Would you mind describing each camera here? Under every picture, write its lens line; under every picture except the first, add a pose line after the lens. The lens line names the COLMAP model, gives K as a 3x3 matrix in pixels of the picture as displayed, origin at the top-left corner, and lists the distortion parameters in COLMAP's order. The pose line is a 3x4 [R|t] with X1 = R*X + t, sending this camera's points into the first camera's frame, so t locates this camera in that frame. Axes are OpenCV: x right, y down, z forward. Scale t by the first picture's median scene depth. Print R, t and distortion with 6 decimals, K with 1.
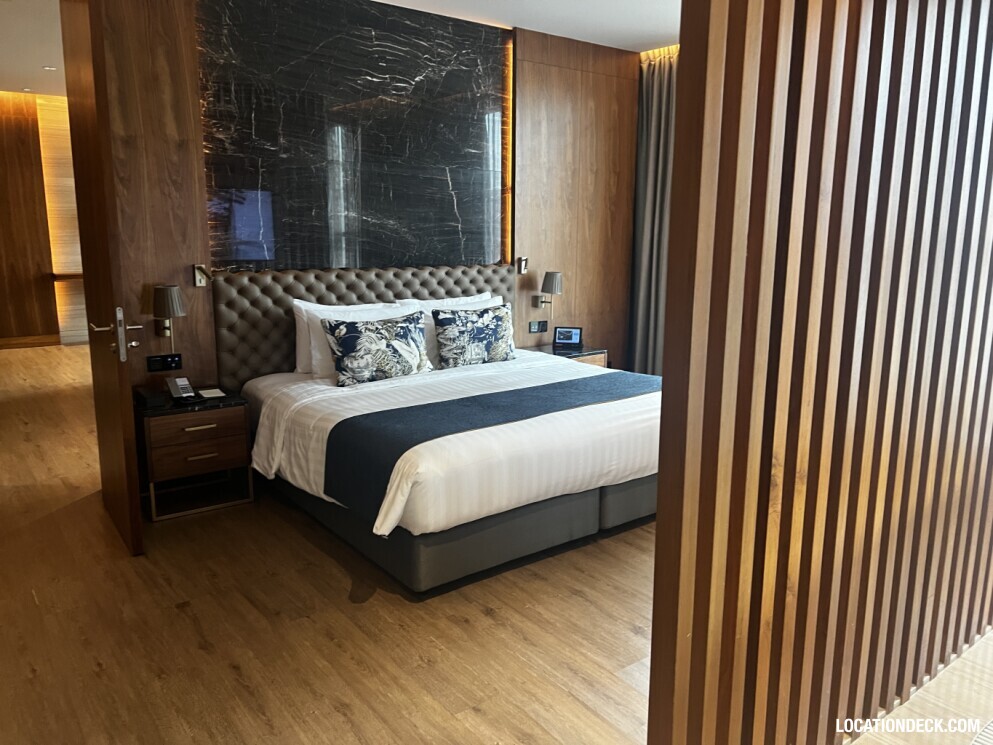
lens RADIAL K [[826.0, 0, 494.7], [0, 826.0, 390.6], [0, 0, 1]] dist [0.070798, -0.007067]
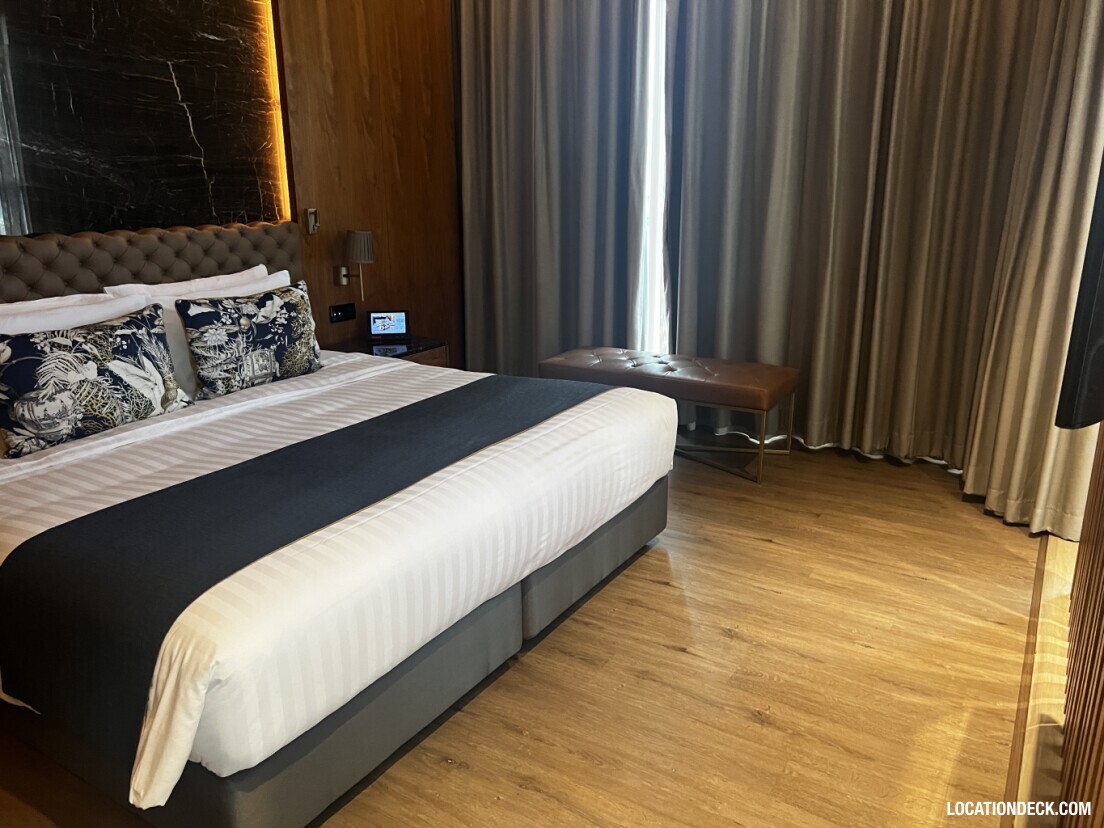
lens RADIAL K [[856.0, 0, 552.0], [0, 856.0, 414.0], [0, 0, 1]] dist [-0.000813, -0.008834]
pose [[0.929871, -0.111284, 0.350650, -0.049628], [0.087965, 0.992759, 0.081798, -0.044526], [-0.357214, -0.045217, 0.932928, 0.338542]]
